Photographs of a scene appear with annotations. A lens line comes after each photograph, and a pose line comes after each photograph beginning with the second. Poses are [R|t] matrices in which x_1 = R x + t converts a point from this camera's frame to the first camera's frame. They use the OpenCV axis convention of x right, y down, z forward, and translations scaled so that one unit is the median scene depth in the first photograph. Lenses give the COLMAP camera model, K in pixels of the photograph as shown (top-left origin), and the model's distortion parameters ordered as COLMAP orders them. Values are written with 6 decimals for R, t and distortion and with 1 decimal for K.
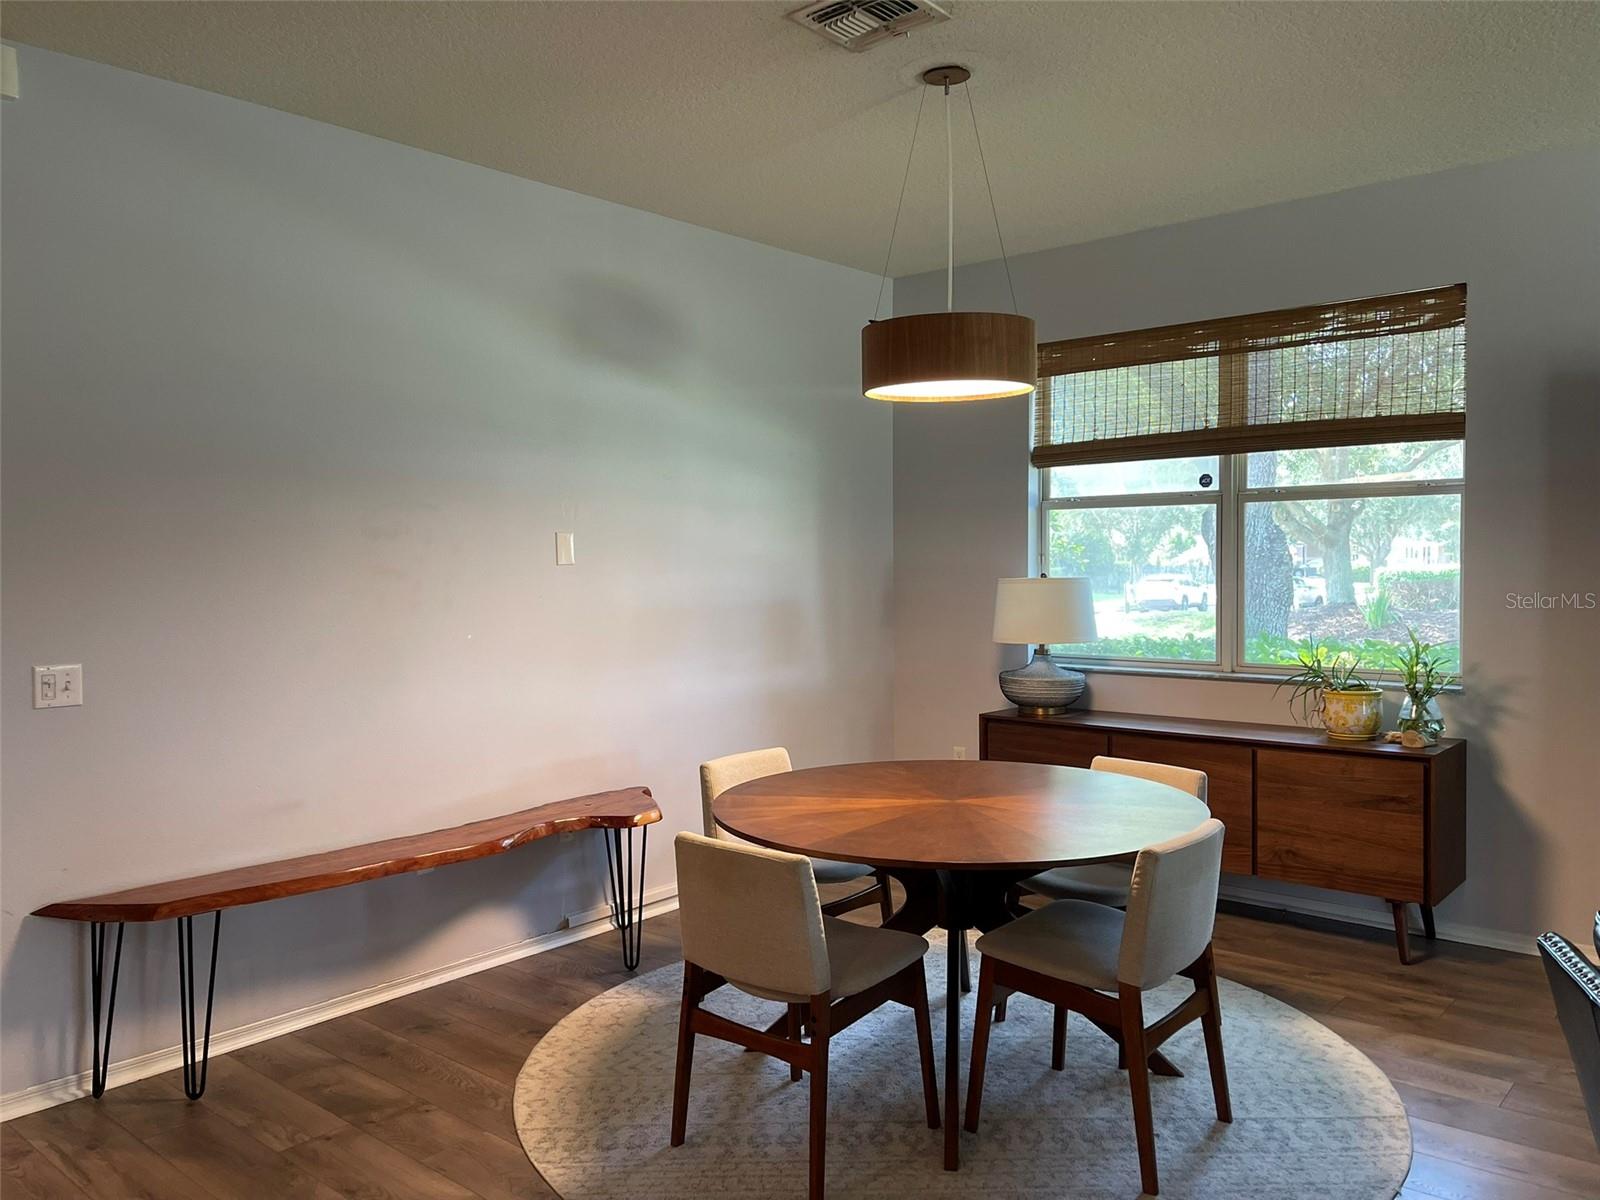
lens RADIAL K [[1212.1, 0, 801.6], [0, 1212.1, 597.7], [0, 0, 1]] dist [0.071265, -0.092960]
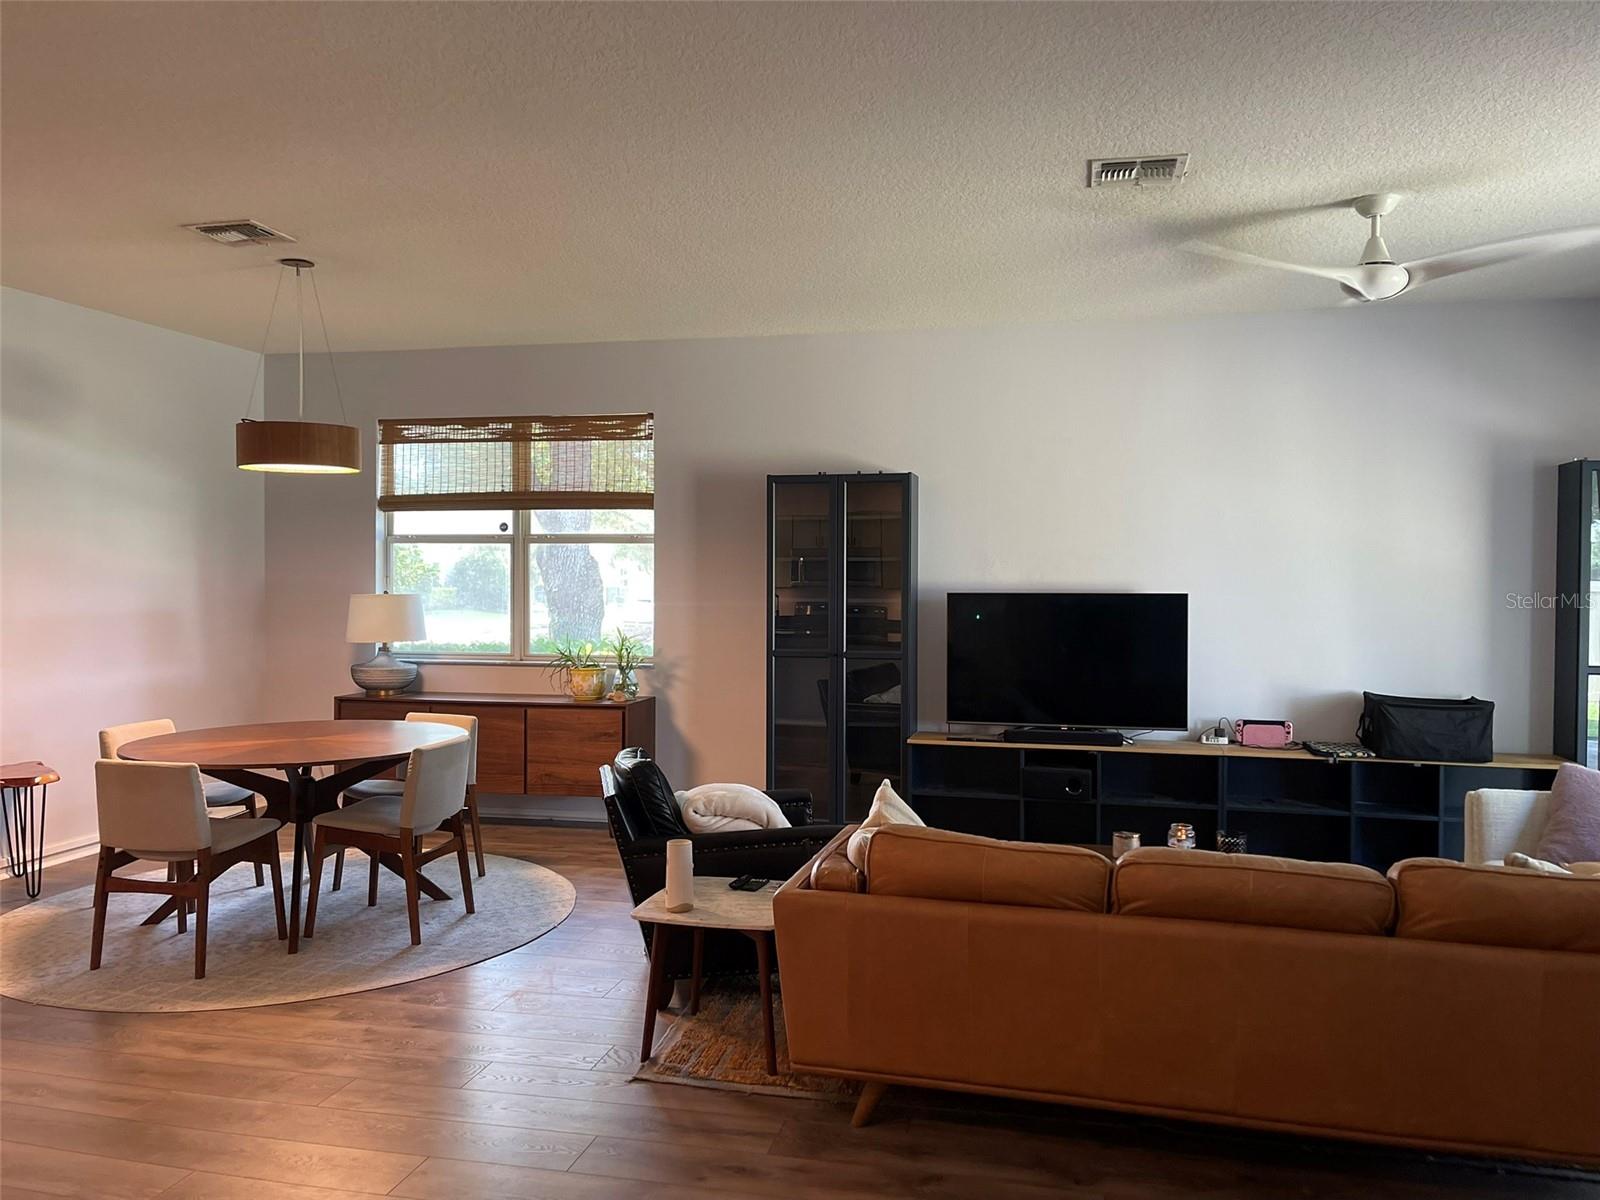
lens RADIAL K [[1212.1, 0, 801.6], [0, 1212.1, 597.7], [0, 0, 1]] dist [0.071265, -0.092960]
pose [[0.885660, 0.008498, 0.464256, -0.026066], [0.000653, 0.999809, -0.019546, 0.017738], [-0.464333, 0.017614, 0.885485, -0.501344]]
